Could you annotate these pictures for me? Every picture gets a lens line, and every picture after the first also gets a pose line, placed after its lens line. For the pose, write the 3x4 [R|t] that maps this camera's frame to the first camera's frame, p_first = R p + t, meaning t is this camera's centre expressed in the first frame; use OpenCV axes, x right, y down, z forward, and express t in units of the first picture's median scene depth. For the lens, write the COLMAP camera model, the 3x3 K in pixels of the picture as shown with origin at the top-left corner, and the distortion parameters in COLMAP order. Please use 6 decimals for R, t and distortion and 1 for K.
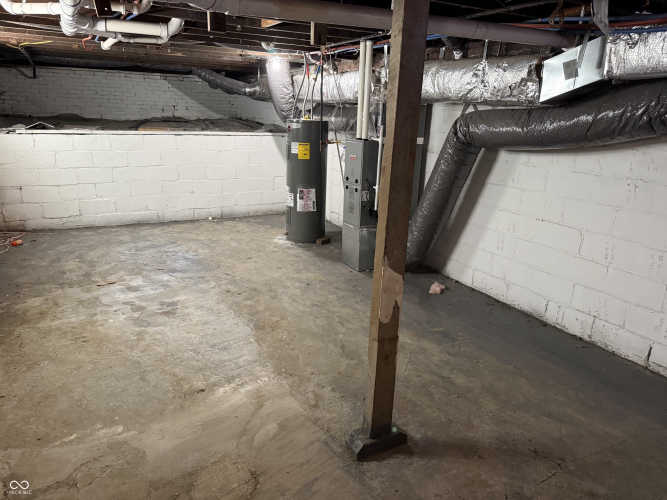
lens RADIAL K [[469.0, 0, 335.7], [0, 469.0, 248.7], [0, 0, 1]] dist [0.158425, -0.279412]
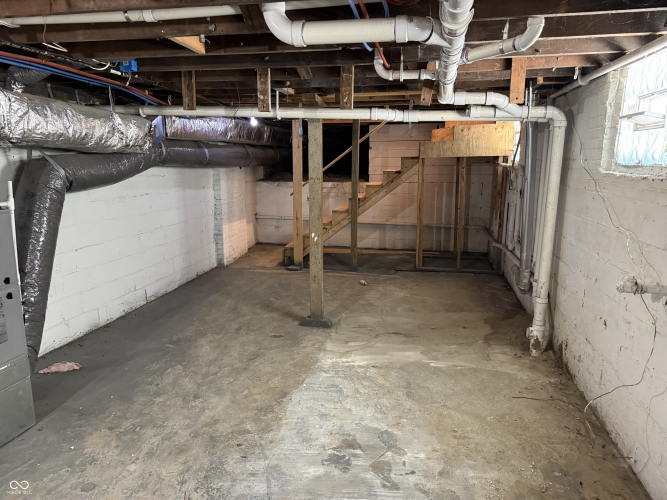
lens RADIAL K [[469.0, 0, 335.7], [0, 469.0, 248.7], [0, 0, 1]] dist [0.158425, -0.279412]
pose [[-0.770458, -0.151979, 0.619110, -0.769184], [0.149063, 0.901295, 0.406752, -0.448269], [-0.619819, 0.405672, -0.671755, 1.440322]]
